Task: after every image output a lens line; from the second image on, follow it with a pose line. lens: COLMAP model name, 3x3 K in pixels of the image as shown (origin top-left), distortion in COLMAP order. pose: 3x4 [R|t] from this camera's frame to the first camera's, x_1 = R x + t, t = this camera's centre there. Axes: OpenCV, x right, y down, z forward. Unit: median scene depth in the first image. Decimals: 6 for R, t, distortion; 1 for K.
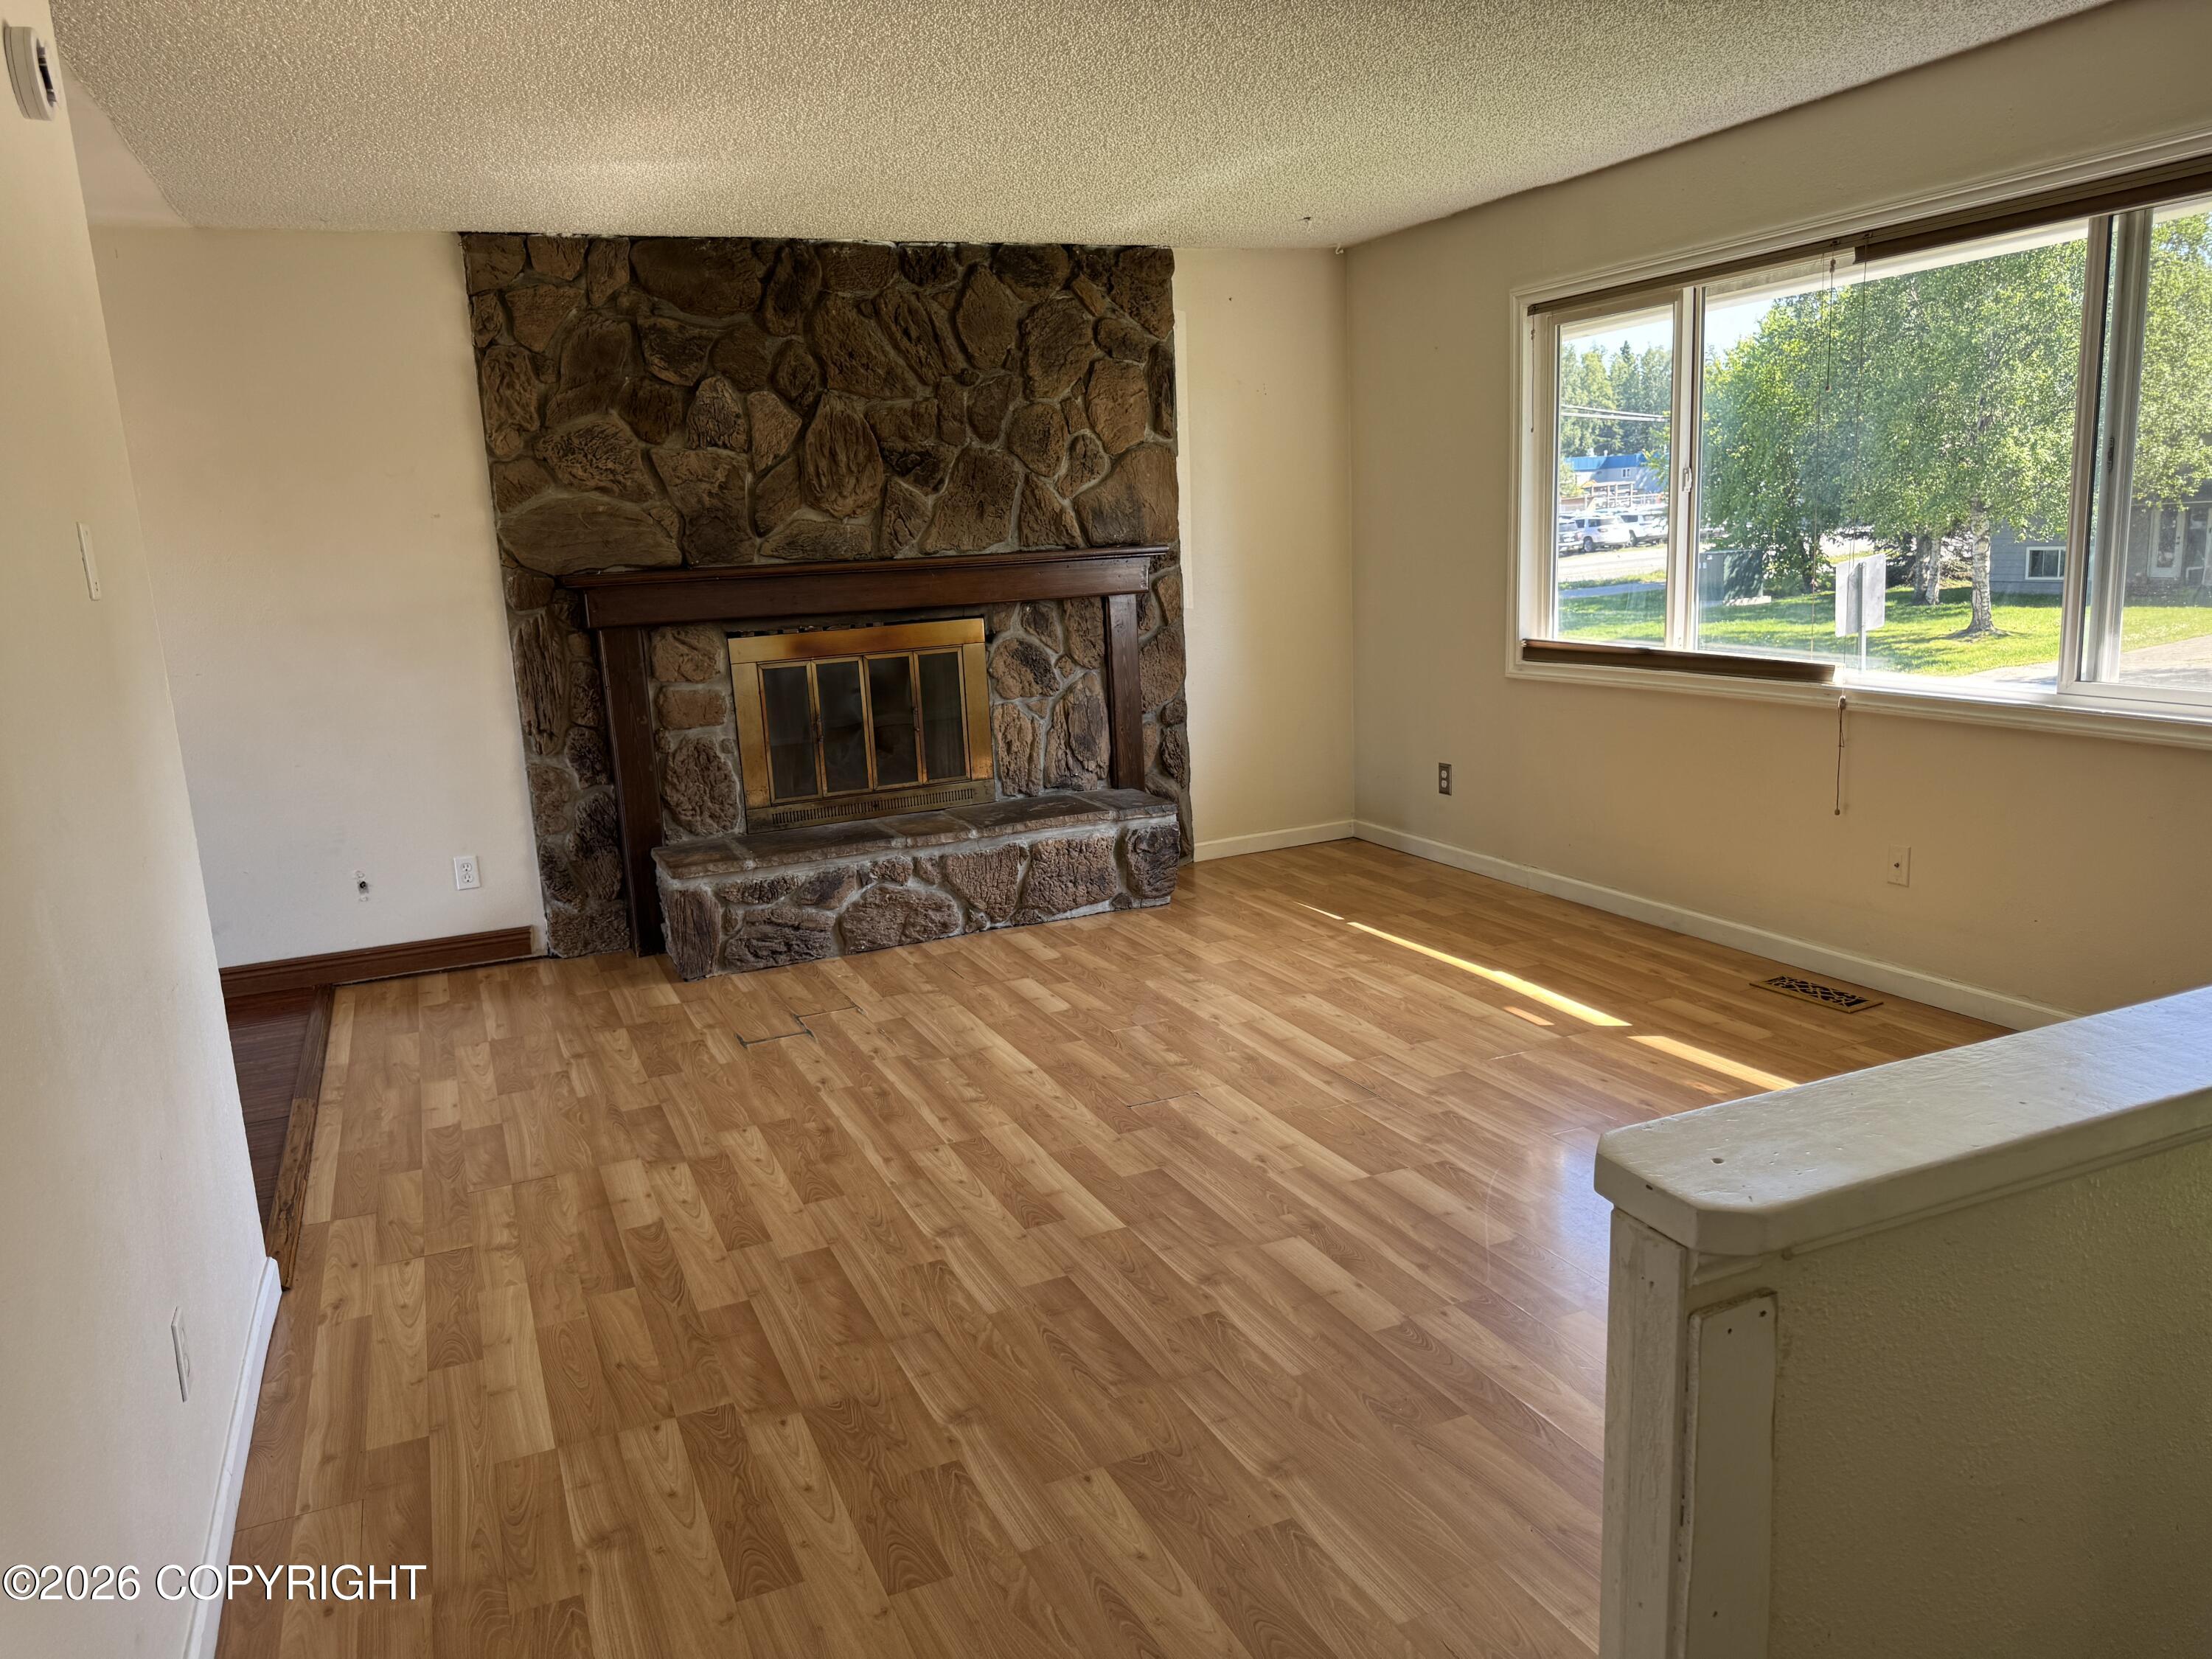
lens RADIAL K [[1578.7, 0, 1108.0], [0, 1578.7, 840.2], [0, 0, 1]] dist [0.055335, -0.058857]
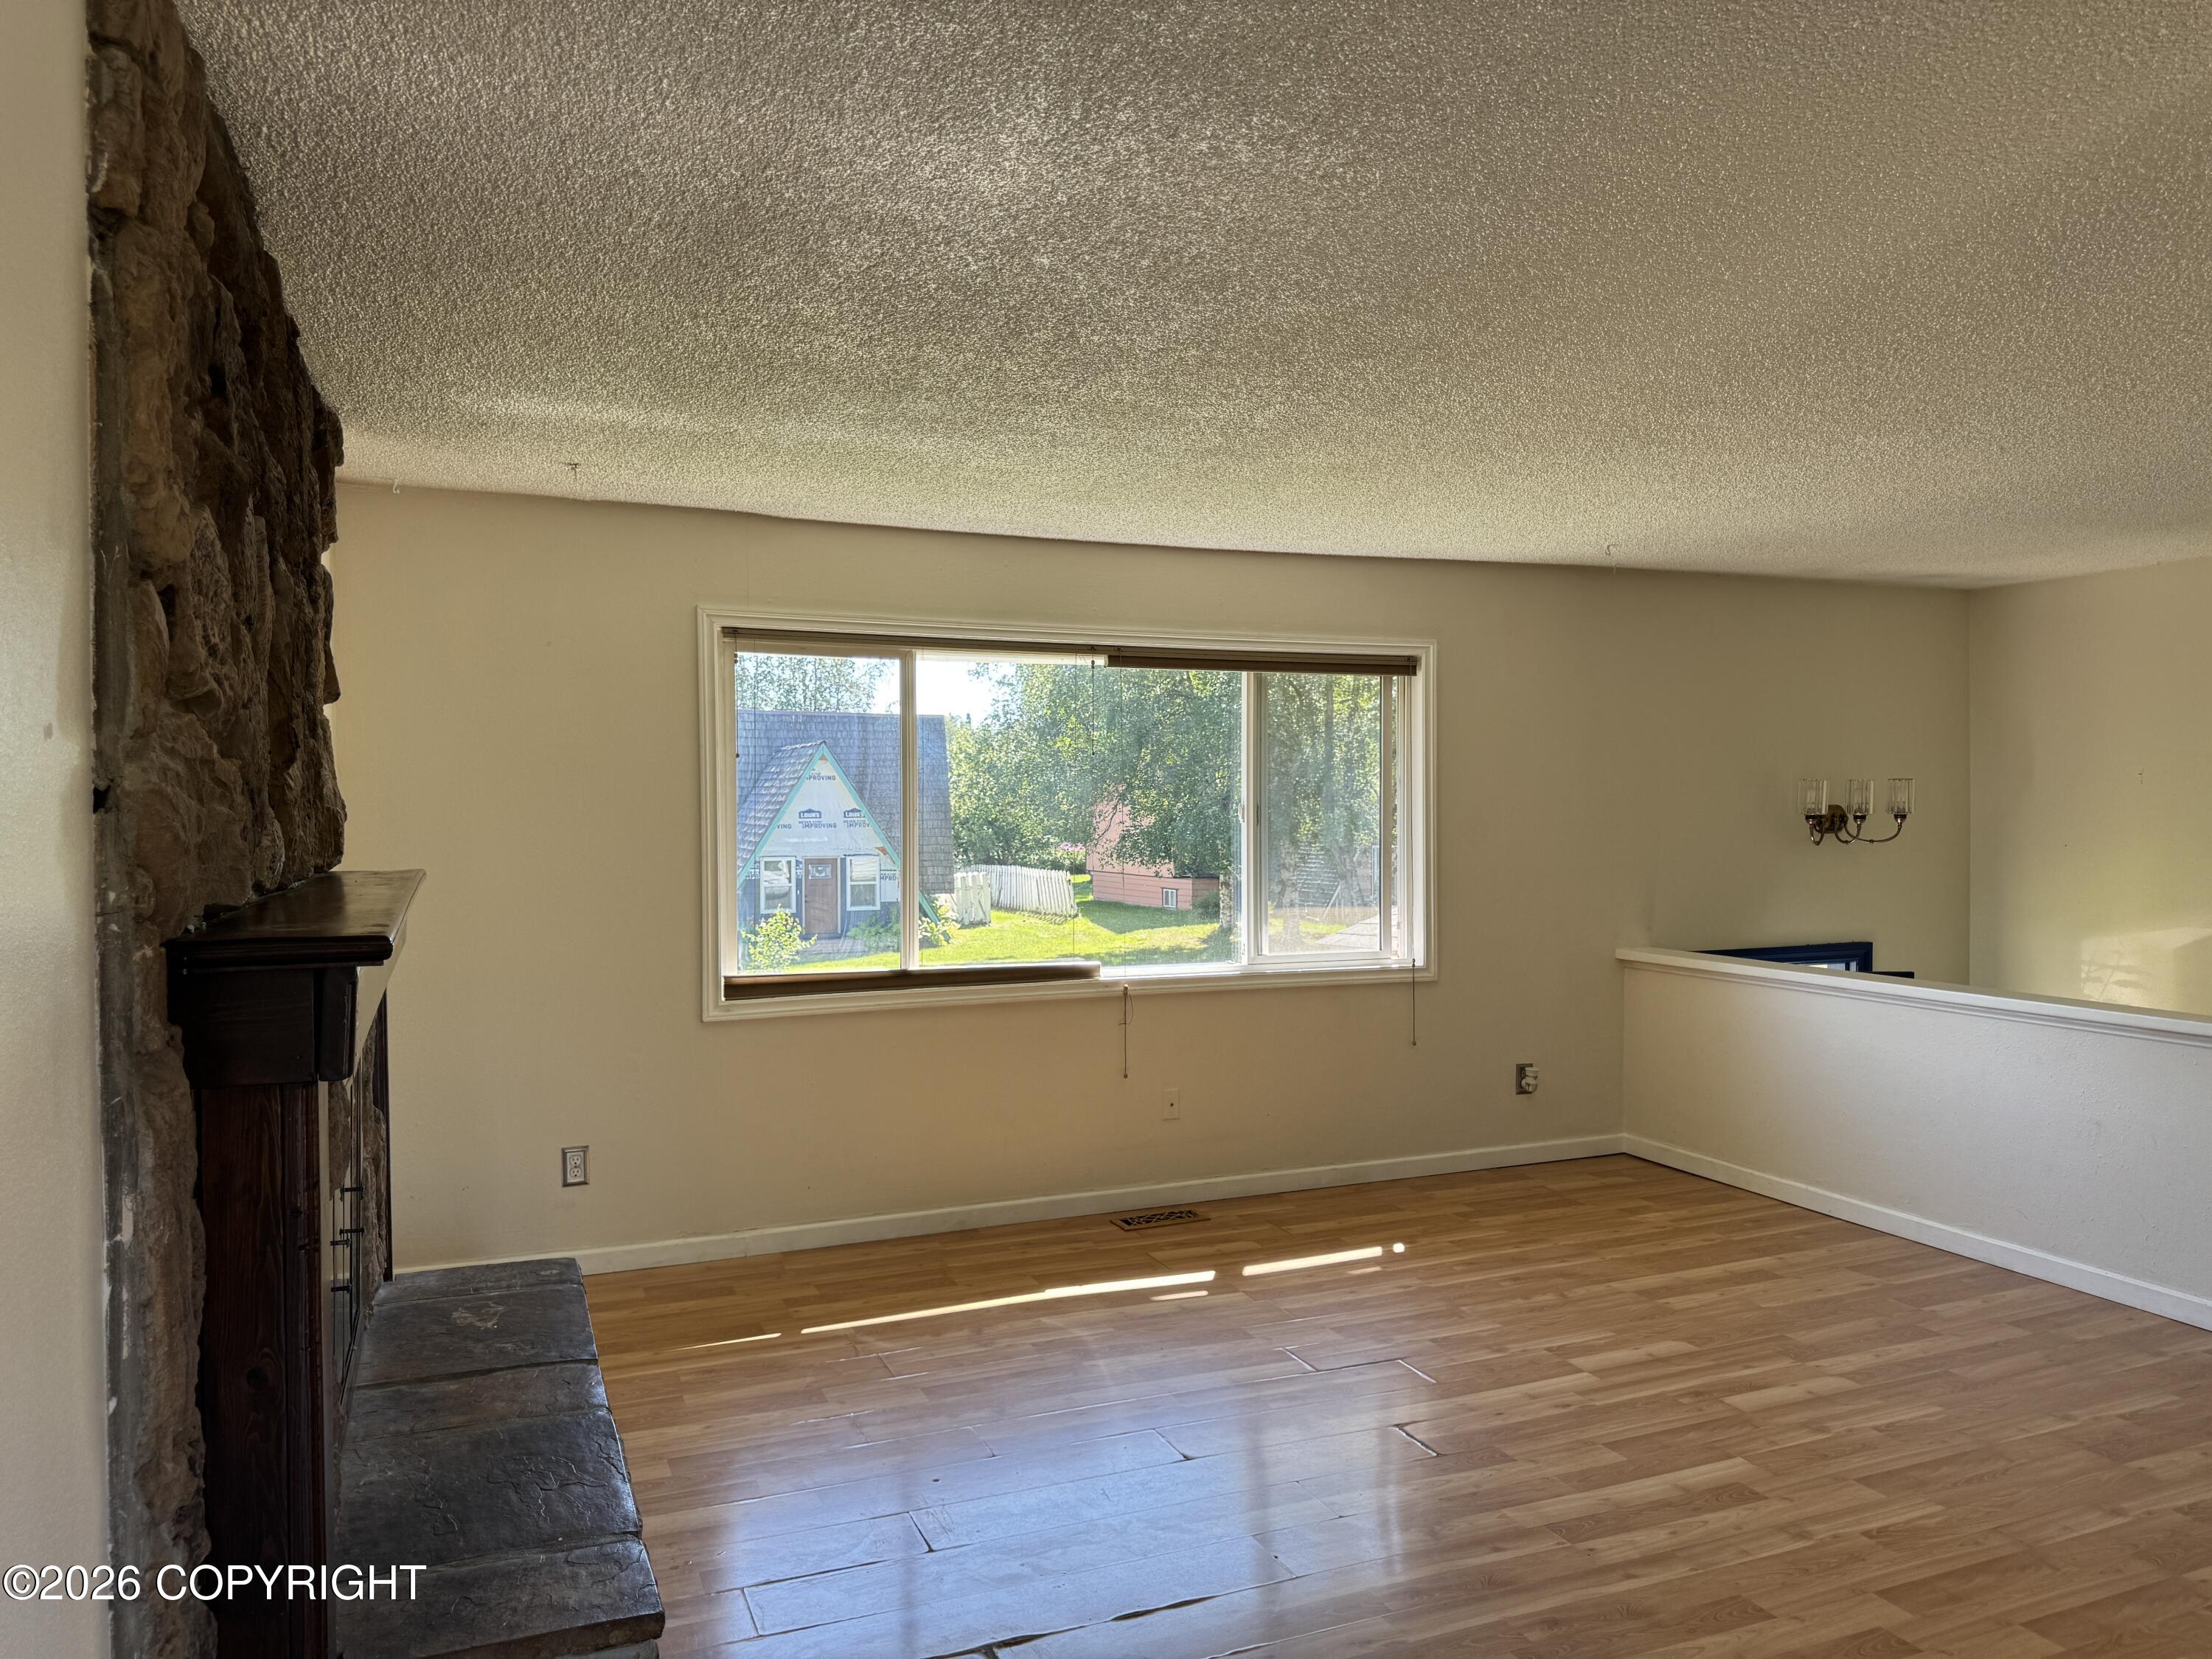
lens RADIAL K [[1578.7, 0, 1108.0], [0, 1578.7, 840.2], [0, 0, 1]] dist [0.055335, -0.058857]
pose [[0.008124, 0.022600, 0.999712, -0.820997], [0.198702, 0.979772, -0.023764, -0.177759], [-0.980026, 0.198837, 0.003469, 0.980295]]
